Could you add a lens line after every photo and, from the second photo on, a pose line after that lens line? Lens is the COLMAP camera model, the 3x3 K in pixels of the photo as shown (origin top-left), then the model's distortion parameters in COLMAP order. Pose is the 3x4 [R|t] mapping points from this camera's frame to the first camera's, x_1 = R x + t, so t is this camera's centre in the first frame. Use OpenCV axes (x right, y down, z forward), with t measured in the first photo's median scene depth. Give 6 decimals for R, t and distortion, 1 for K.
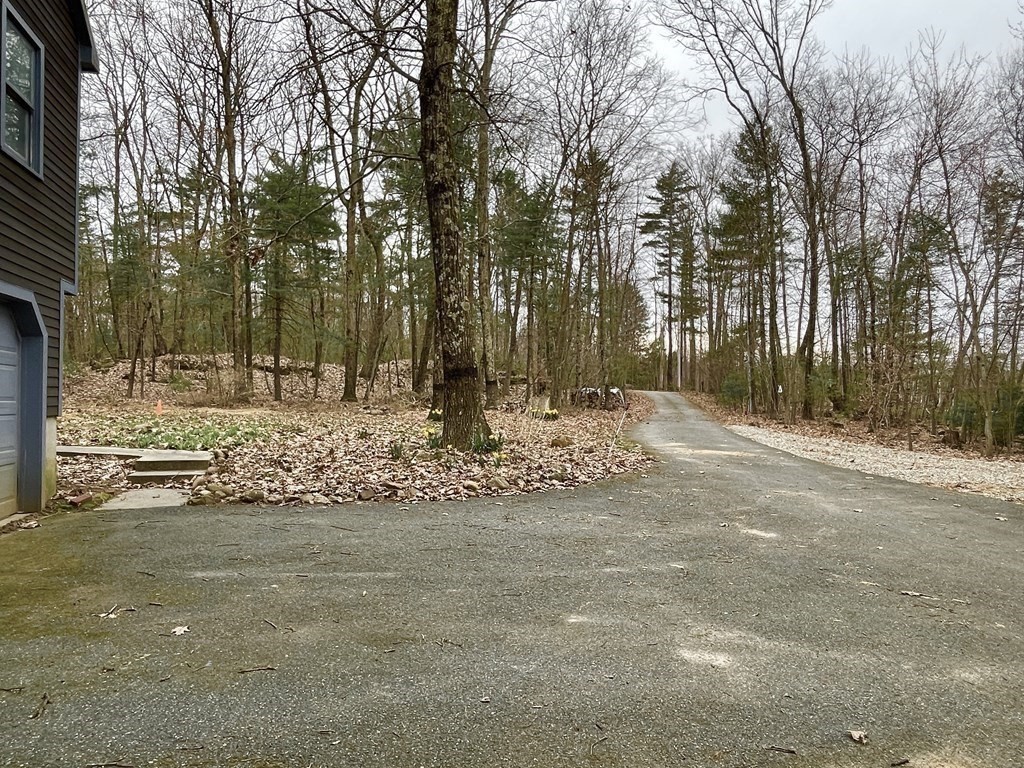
lens RADIAL K [[724.9, 0, 512.0], [0, 724.9, 384.0], [0, 0, 1]] dist [0.000697, 0.000000]
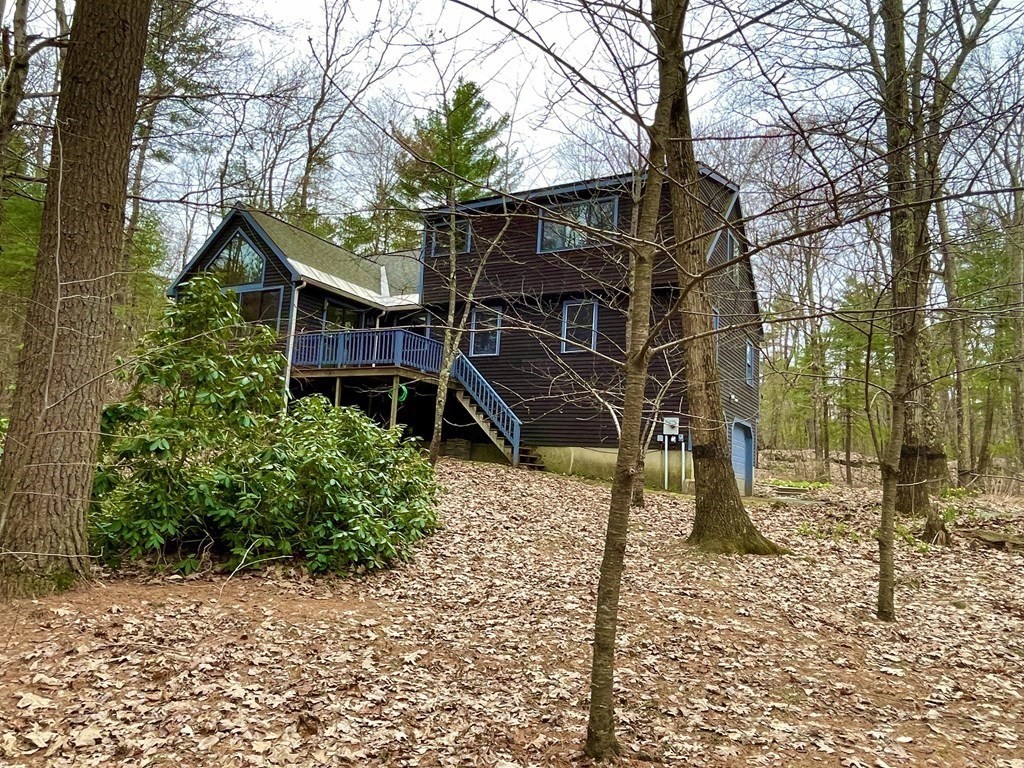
lens RADIAL K [[724.9, 0, 512.0], [0, 724.9, 384.0], [0, 0, 1]] dist [0.000697, 0.000000]
pose [[0.720099, -0.045318, -0.692390, 0.134672], [-0.048603, 0.992120, -0.115484, 0.018395], [0.692167, 0.116812, 0.712222, -0.326096]]
